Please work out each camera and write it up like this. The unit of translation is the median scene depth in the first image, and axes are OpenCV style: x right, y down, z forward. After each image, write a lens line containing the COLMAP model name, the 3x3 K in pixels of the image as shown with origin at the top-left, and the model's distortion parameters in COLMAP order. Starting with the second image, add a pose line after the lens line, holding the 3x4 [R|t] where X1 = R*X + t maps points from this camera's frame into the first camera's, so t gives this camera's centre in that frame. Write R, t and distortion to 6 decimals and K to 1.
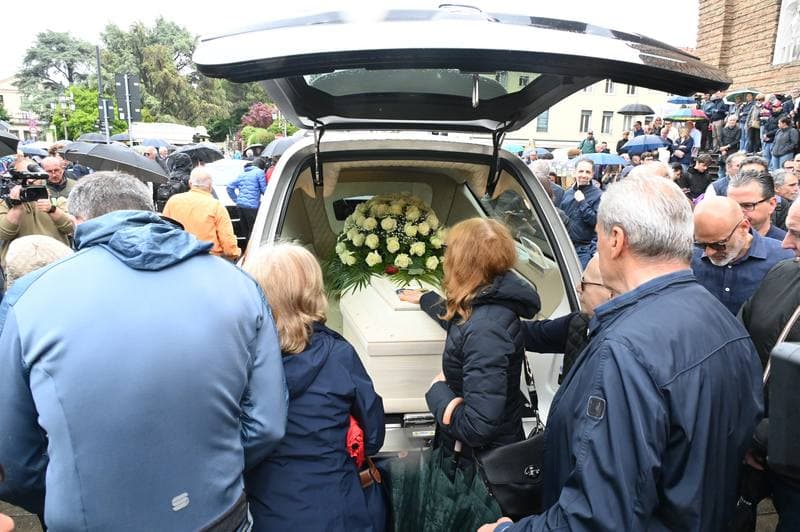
lens RADIAL K [[527.3, 0, 396.1], [0, 527.3, 262.6], [0, 0, 1]] dist [-0.002131, -0.012426]
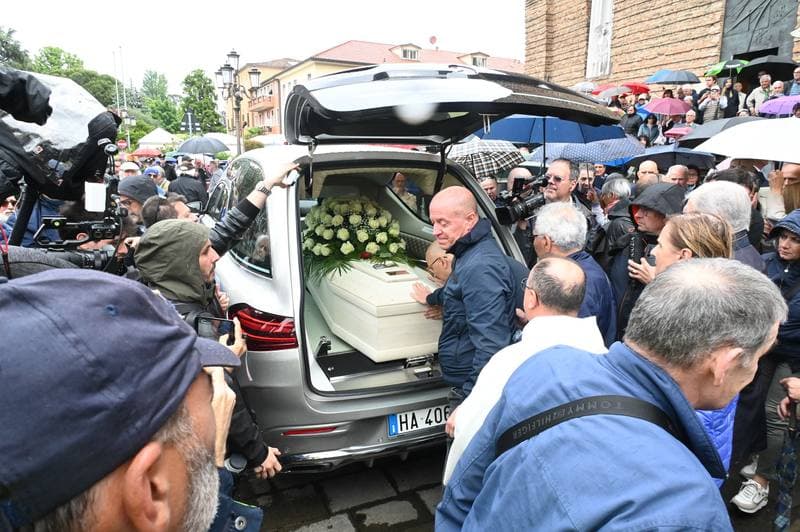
lens RADIAL K [[527.3, 0, 396.1], [0, 527.3, 262.6], [0, 0, 1]] dist [-0.002131, -0.012426]
pose [[0.963223, -0.072596, 0.258709, -0.252451], [0.075160, 0.997172, -0.000020, 0.034995], [-0.257976, 0.019464, 0.965955, -0.214915]]
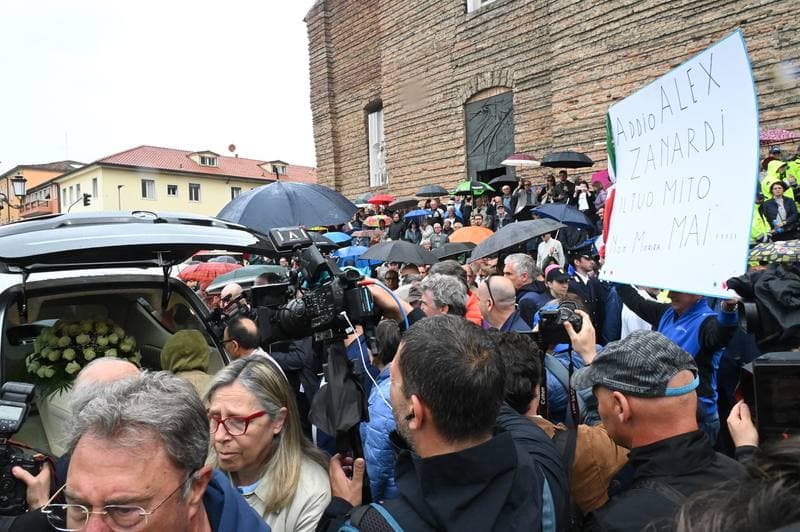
lens RADIAL K [[527.3, 0, 396.1], [0, 527.3, 262.6], [0, 0, 1]] dist [-0.002131, -0.012426]
pose [[0.810375, -0.059448, 0.582888, -0.134059], [0.172986, 0.974767, -0.141083, 0.059826], [-0.559793, 0.215162, 0.800211, -0.506288]]
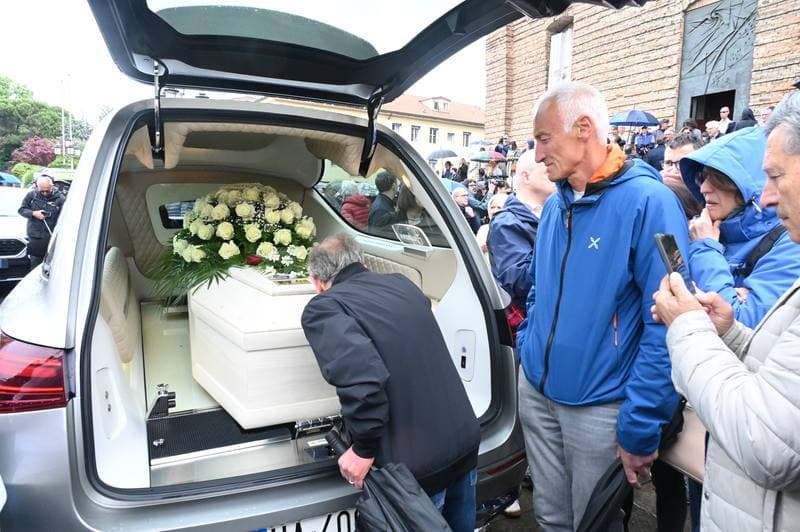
lens RADIAL K [[532.9, 0, 400.0], [0, 532.9, 266.0], [0, 0, 1]] dist [-0.006789, -0.001535]
pose [[0.939729, -0.036724, 0.339943, -0.074976], [0.063980, 0.995541, -0.069316, 0.091355], [-0.335882, 0.086887, 0.937888, 0.131791]]
